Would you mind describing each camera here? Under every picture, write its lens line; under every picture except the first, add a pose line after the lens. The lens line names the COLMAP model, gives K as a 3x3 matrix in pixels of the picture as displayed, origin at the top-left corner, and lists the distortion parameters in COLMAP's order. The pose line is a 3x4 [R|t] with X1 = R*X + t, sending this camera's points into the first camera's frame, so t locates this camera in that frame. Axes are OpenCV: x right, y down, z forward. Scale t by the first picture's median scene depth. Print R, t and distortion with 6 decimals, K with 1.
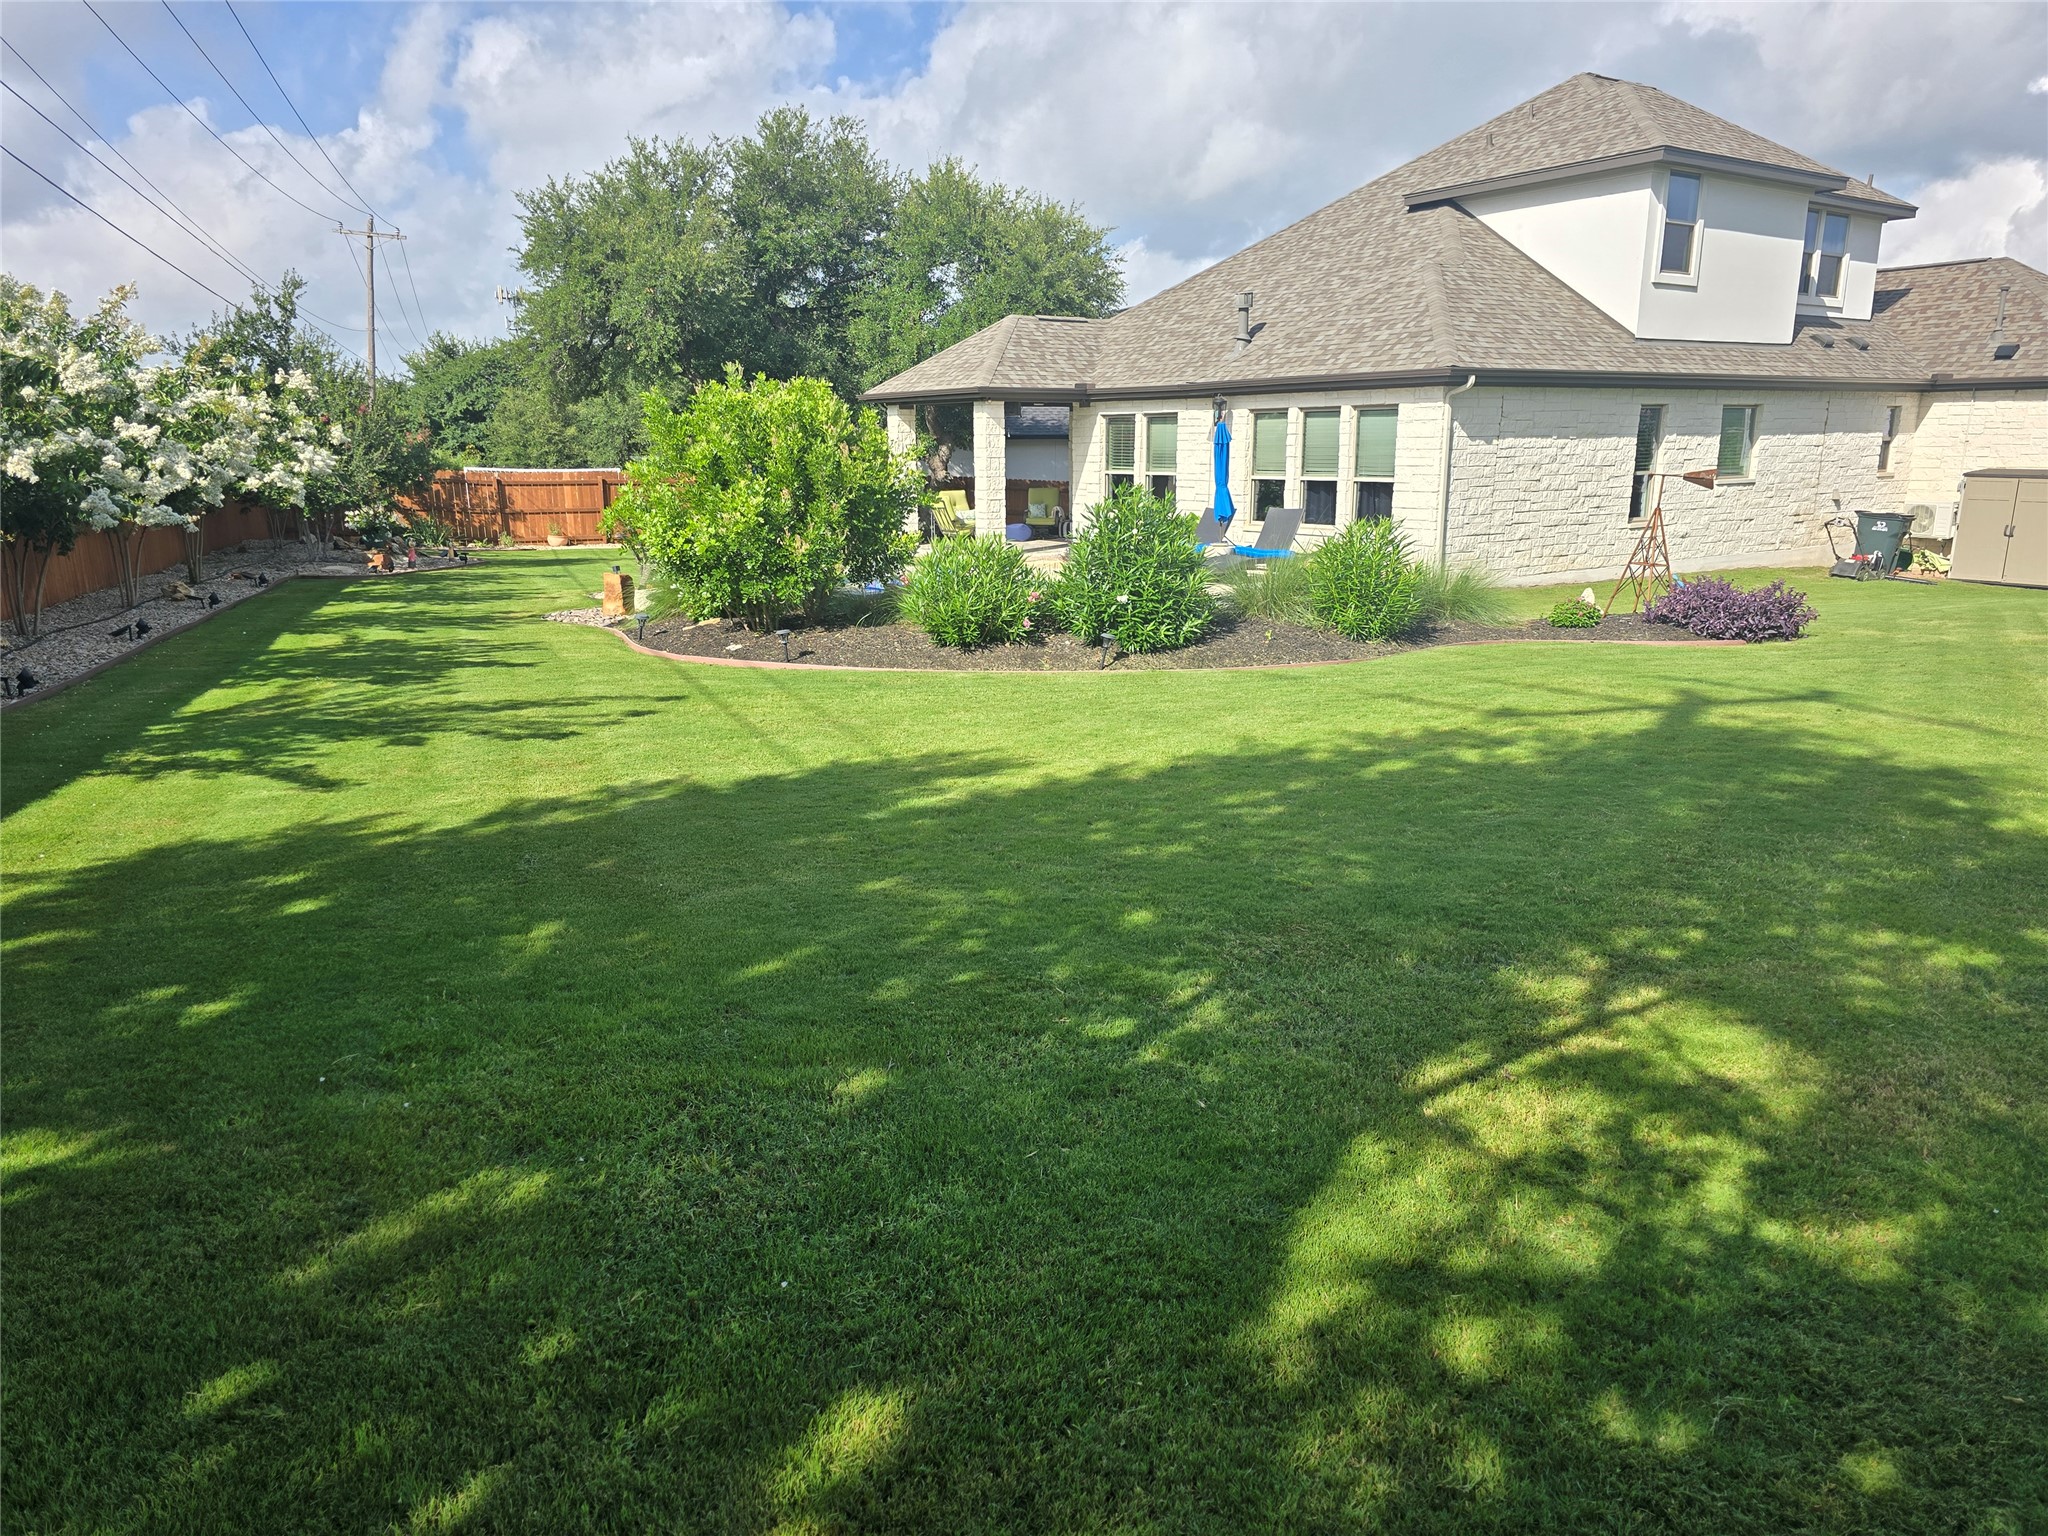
lens RADIAL K [[1337.1, 0, 1020.7], [0, 1337.1, 777.0], [0, 0, 1]] dist [0.045278, -0.024869]
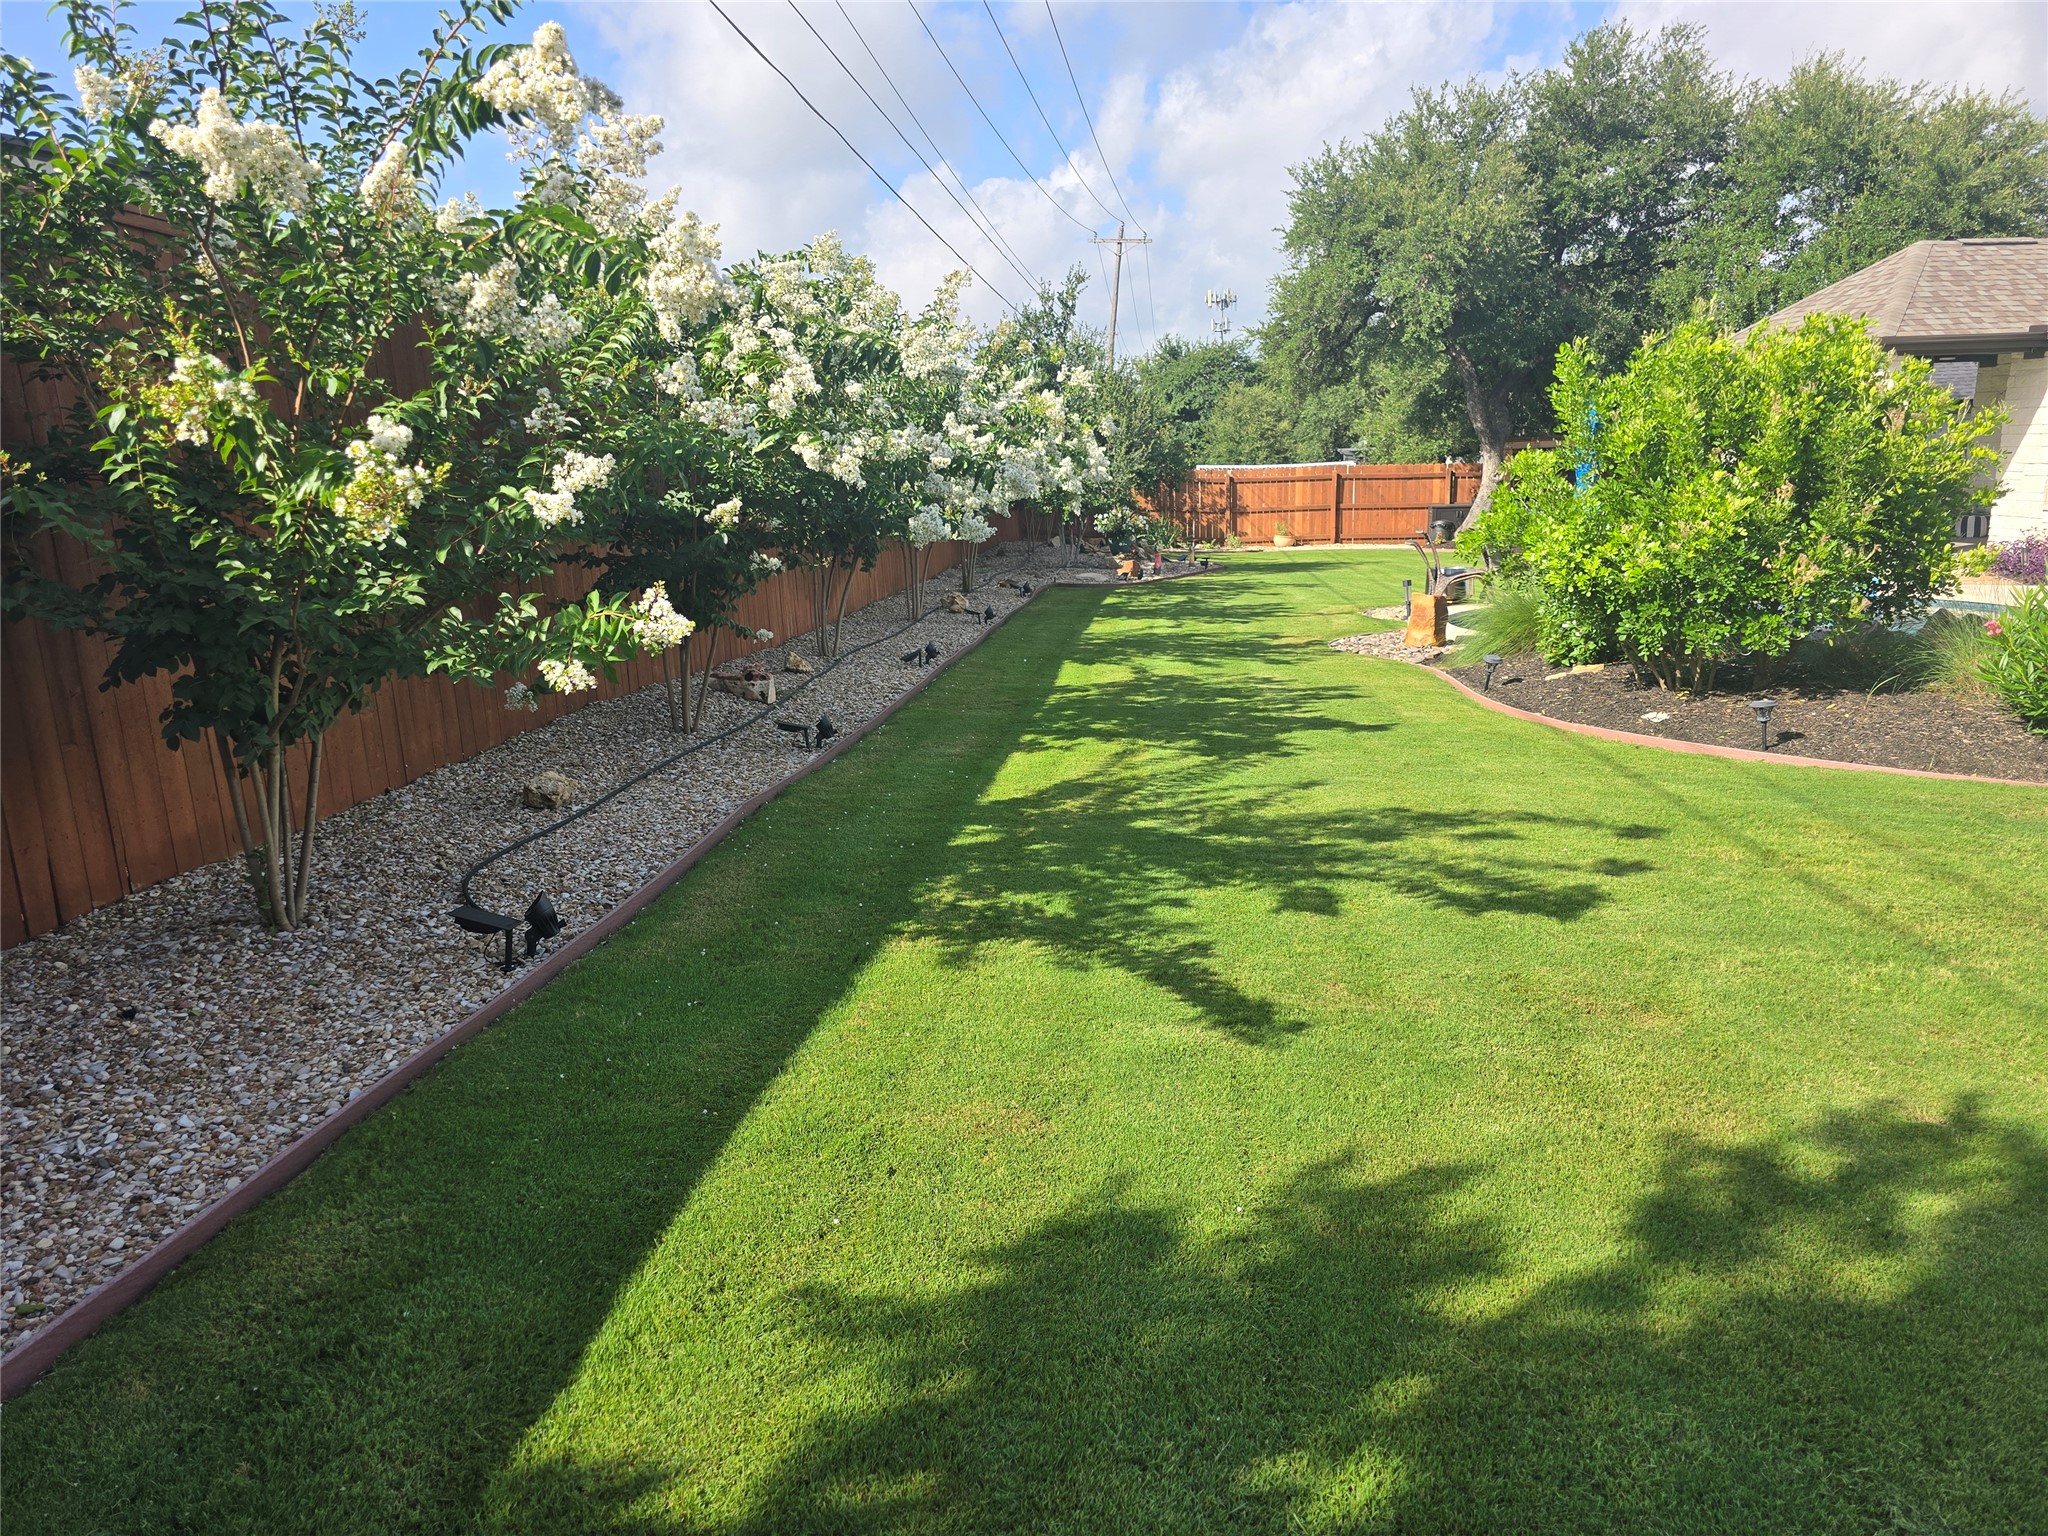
lens RADIAL K [[1337.1, 0, 1014.6], [0, 1337.1, 771.2], [0, 0, 1]] dist [0.045278, -0.024869]
pose [[0.884701, 0.086522, -0.458059, -0.082257], [-0.086002, 0.996051, 0.022039, -0.024846], [0.458157, 0.019896, 0.888649, 0.106172]]
